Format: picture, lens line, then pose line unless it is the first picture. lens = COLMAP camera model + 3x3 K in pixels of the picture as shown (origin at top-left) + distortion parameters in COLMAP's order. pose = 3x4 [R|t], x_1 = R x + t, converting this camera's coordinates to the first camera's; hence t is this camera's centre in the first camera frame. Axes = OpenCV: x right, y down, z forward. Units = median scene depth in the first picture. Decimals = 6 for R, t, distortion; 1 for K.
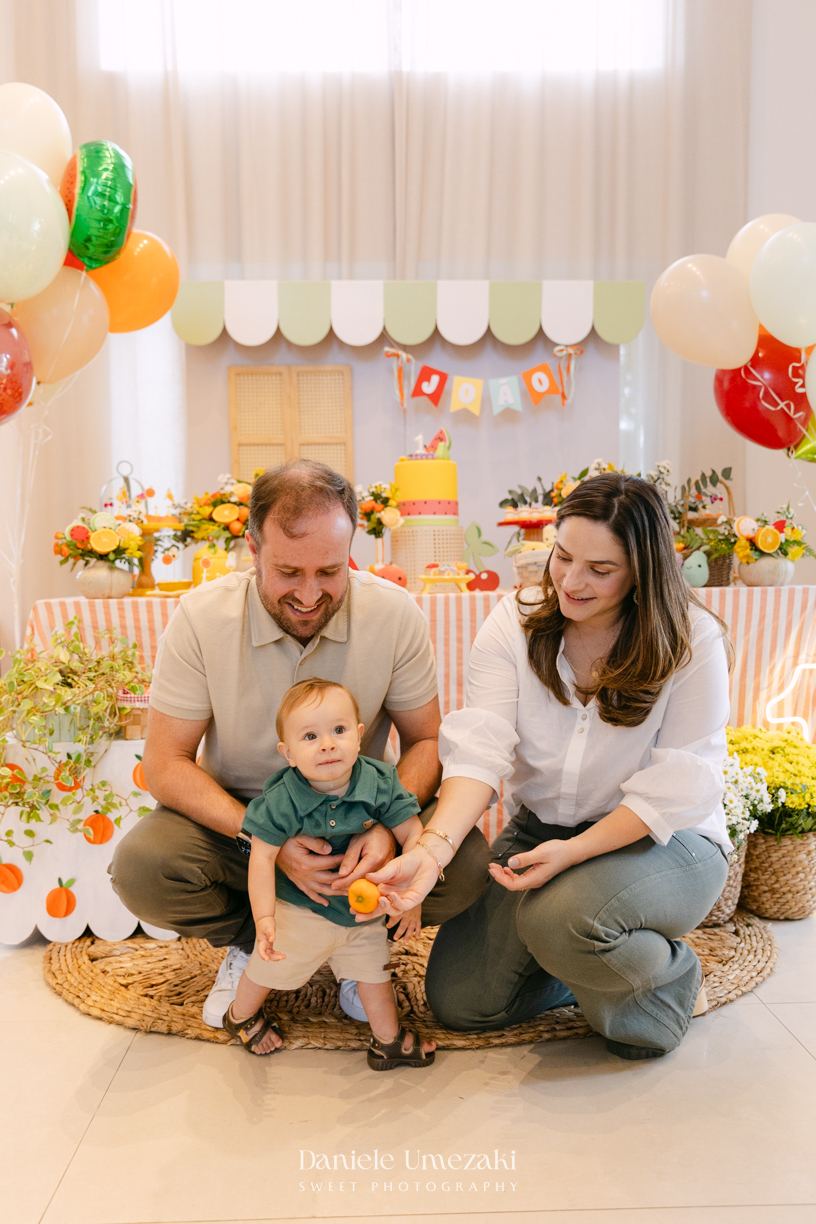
lens RADIAL K [[930.5, 0, 381.3], [0, 930.5, 606.2], [0, 0, 1]] dist [0.020927, -0.003991]
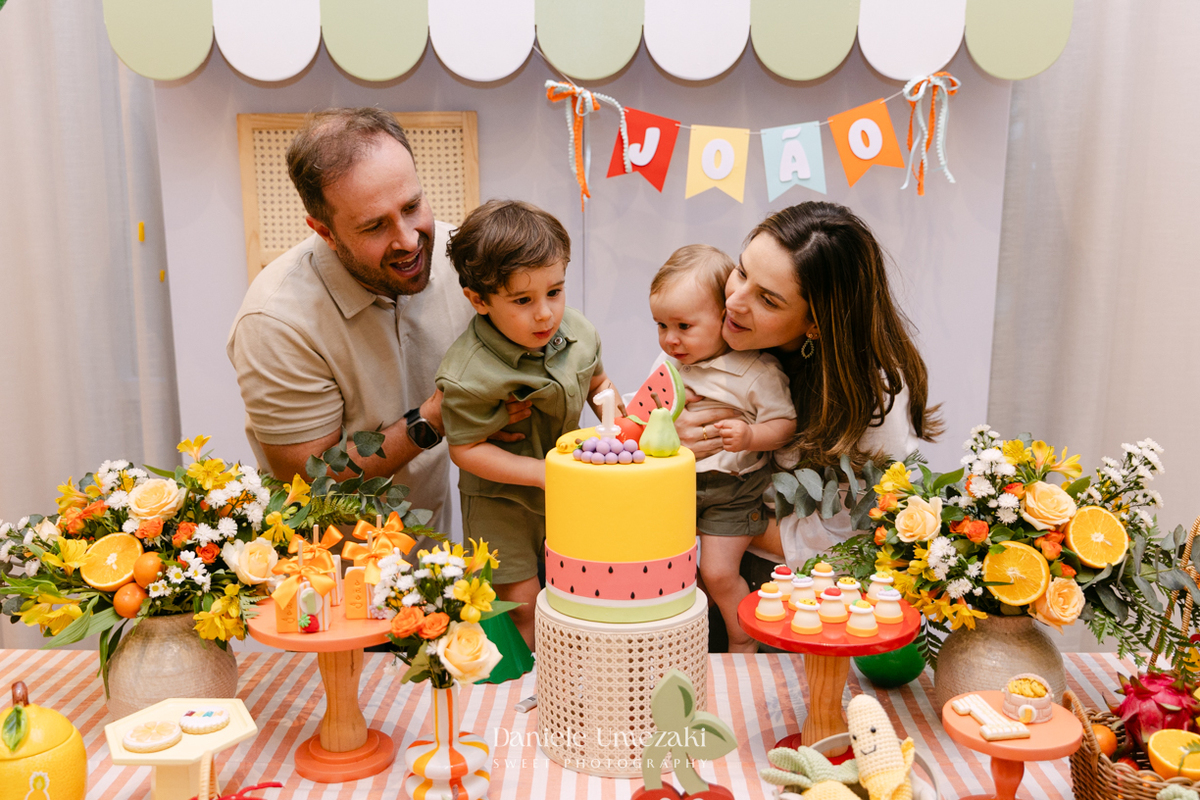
lens RADIAL K [[1128.6, 0, 593.8], [0, 1128.6, 419.1], [0, 0, 1]] dist [0.007495, 0.000000]
pose [[0.998452, 0.031378, -0.045913, 0.084395], [-0.023910, 0.987626, 0.154993, -0.269977], [0.050209, -0.153655, 0.986848, 0.544118]]
